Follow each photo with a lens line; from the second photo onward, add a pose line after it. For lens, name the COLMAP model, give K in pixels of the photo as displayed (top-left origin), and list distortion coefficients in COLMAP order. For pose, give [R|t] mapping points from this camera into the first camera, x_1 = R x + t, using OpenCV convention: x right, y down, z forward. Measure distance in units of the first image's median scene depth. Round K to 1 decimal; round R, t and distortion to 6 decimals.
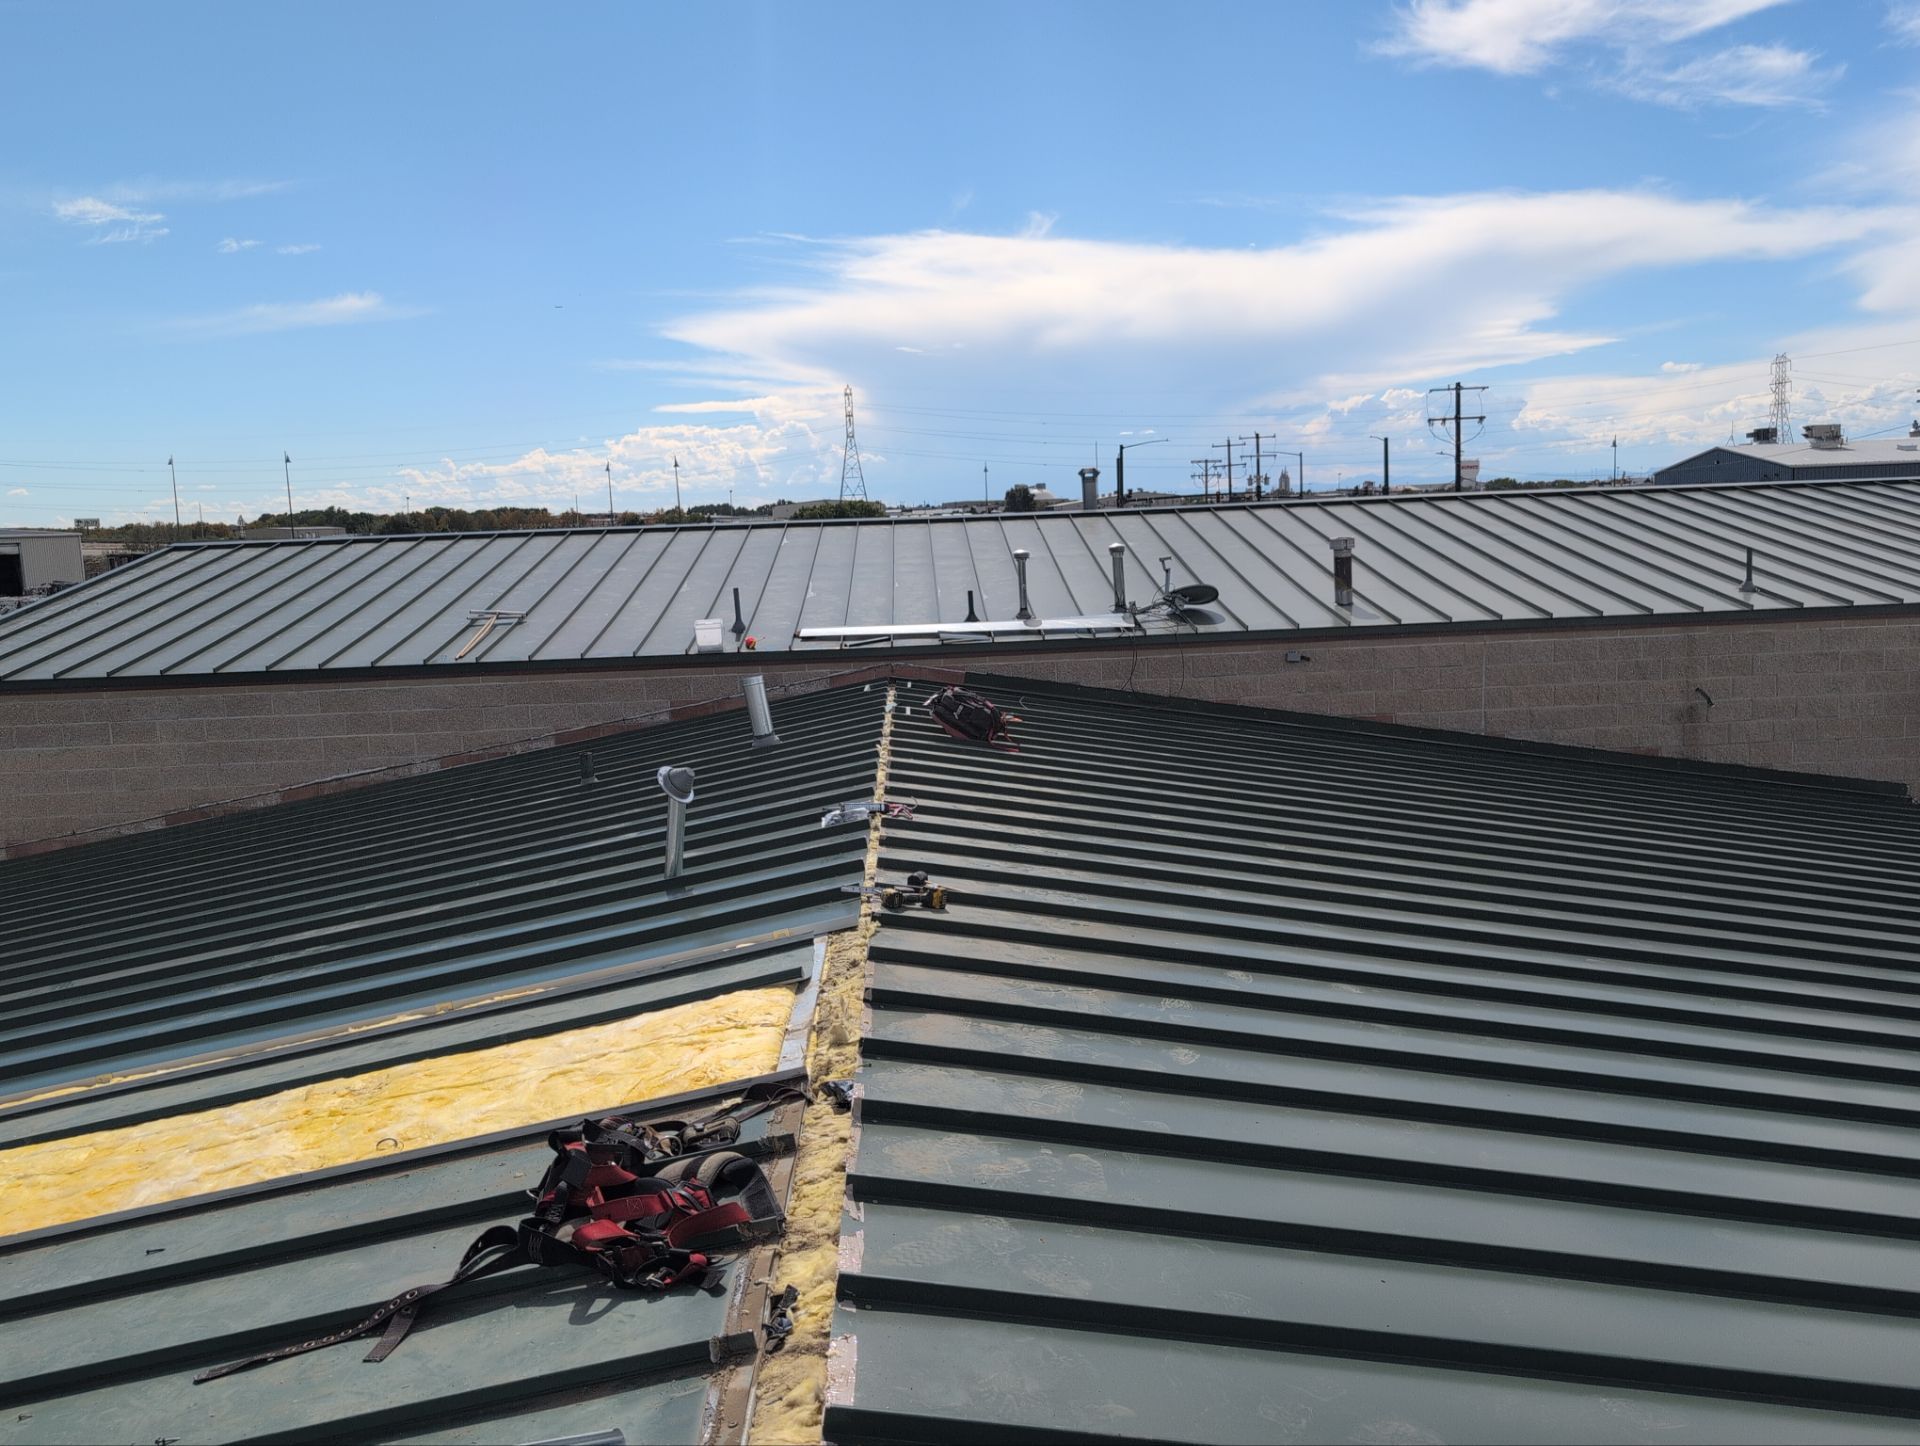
lens RADIAL K [[1617.4, 0, 960.0], [0, 1617.4, 723.0], [0, 0, 1]] dist [0.032900, -0.001380]
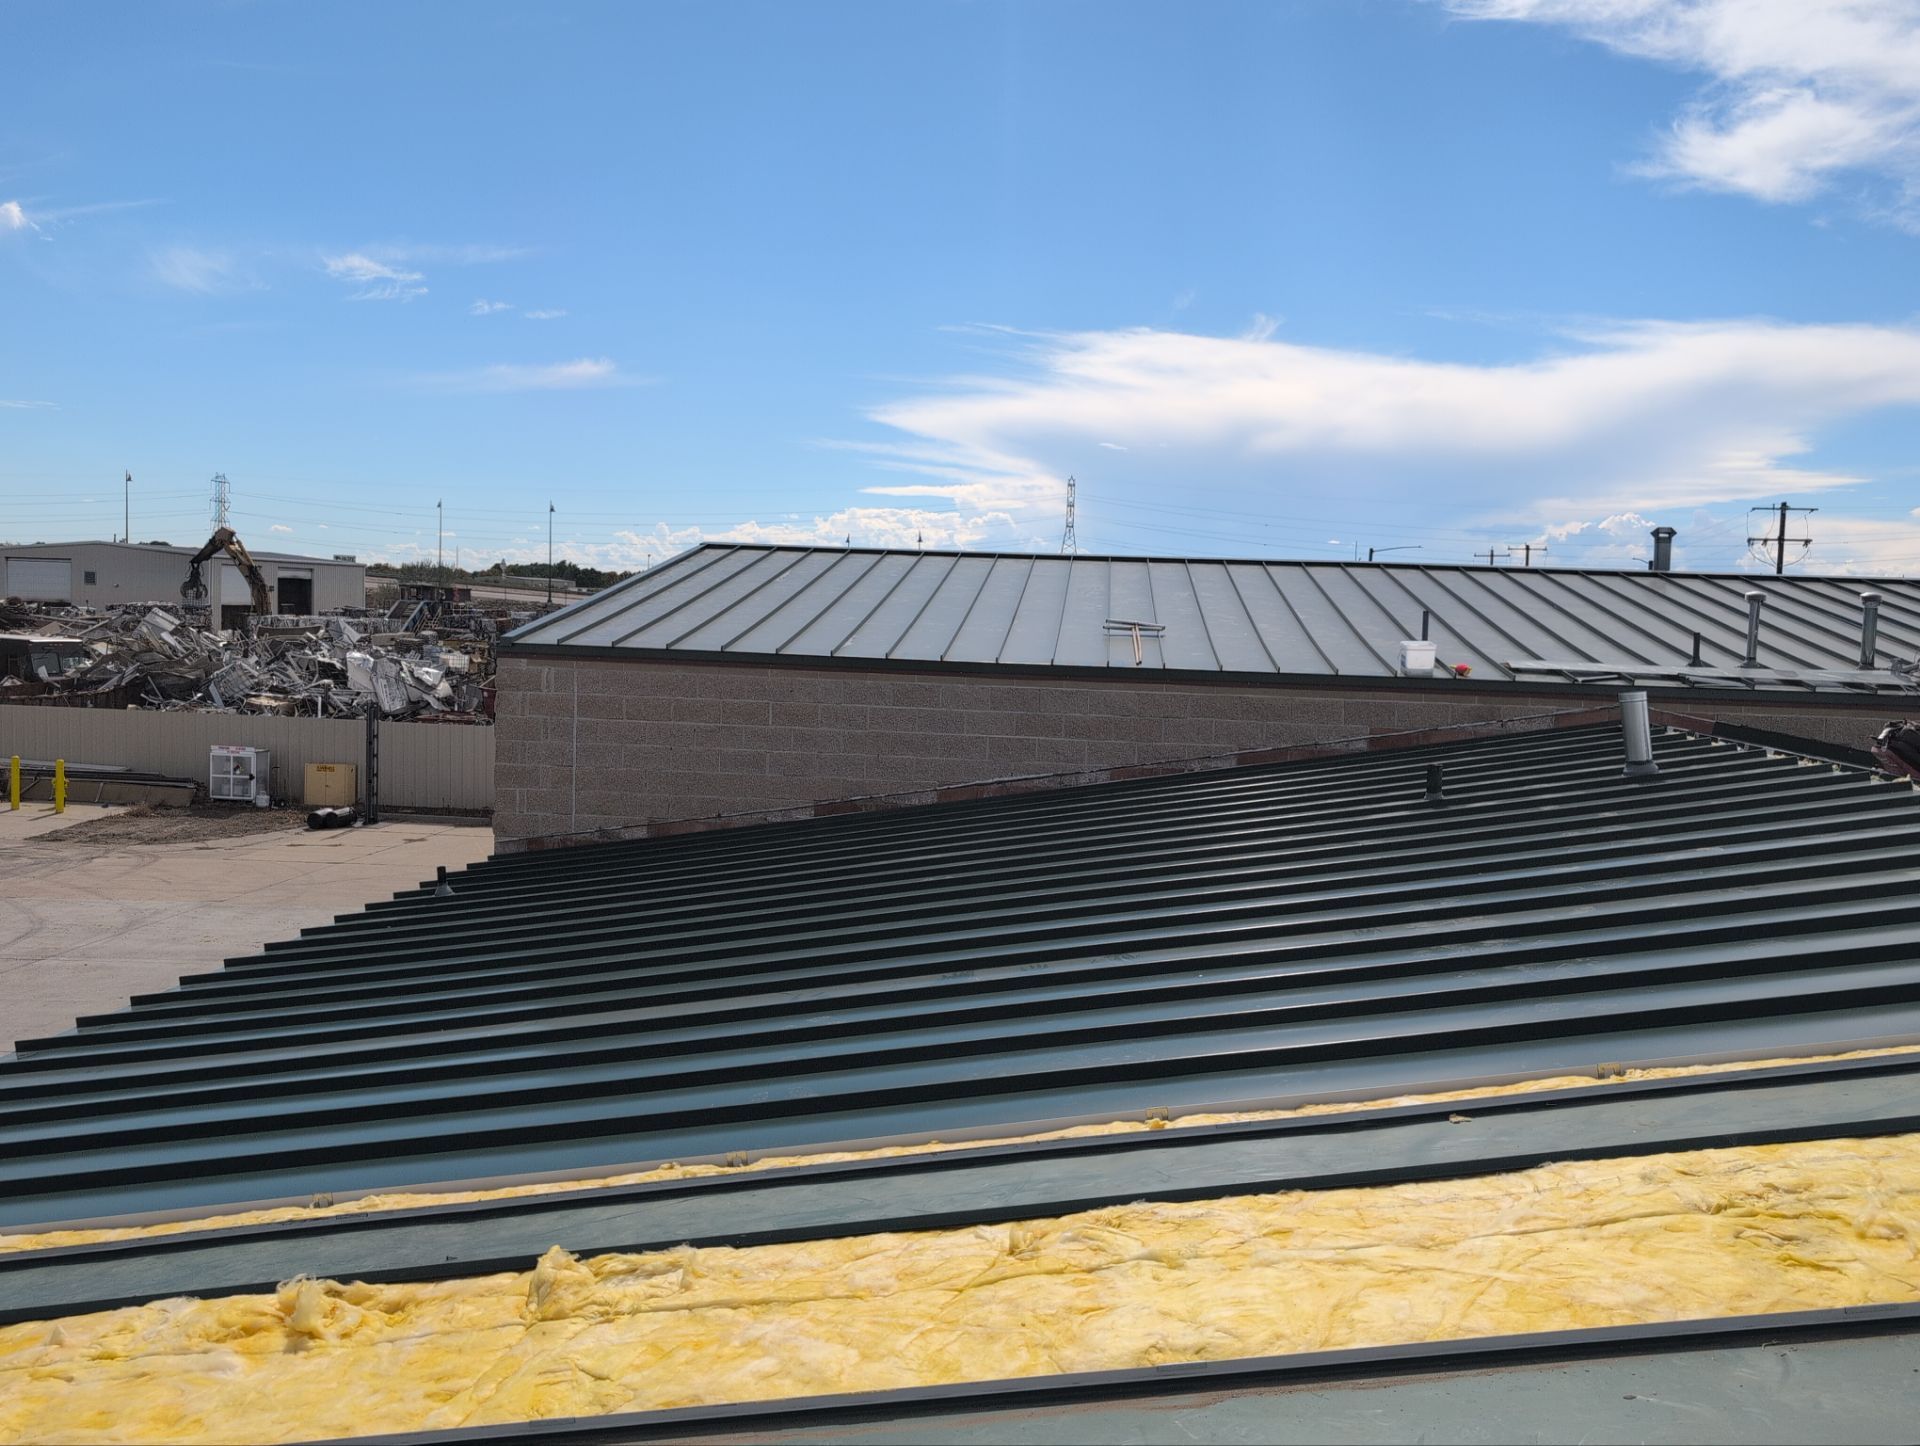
lens RADIAL K [[1530.3, 0, 786.0], [0, 1530.3, 803.9], [0, 0, 1]] dist [0.093998, -0.128785]
pose [[0.991768, 0.084841, -0.095907, -0.130916], [-0.086478, 0.996168, -0.013038, 0.021516], [0.094433, 0.021225, 0.995305, 0.035610]]
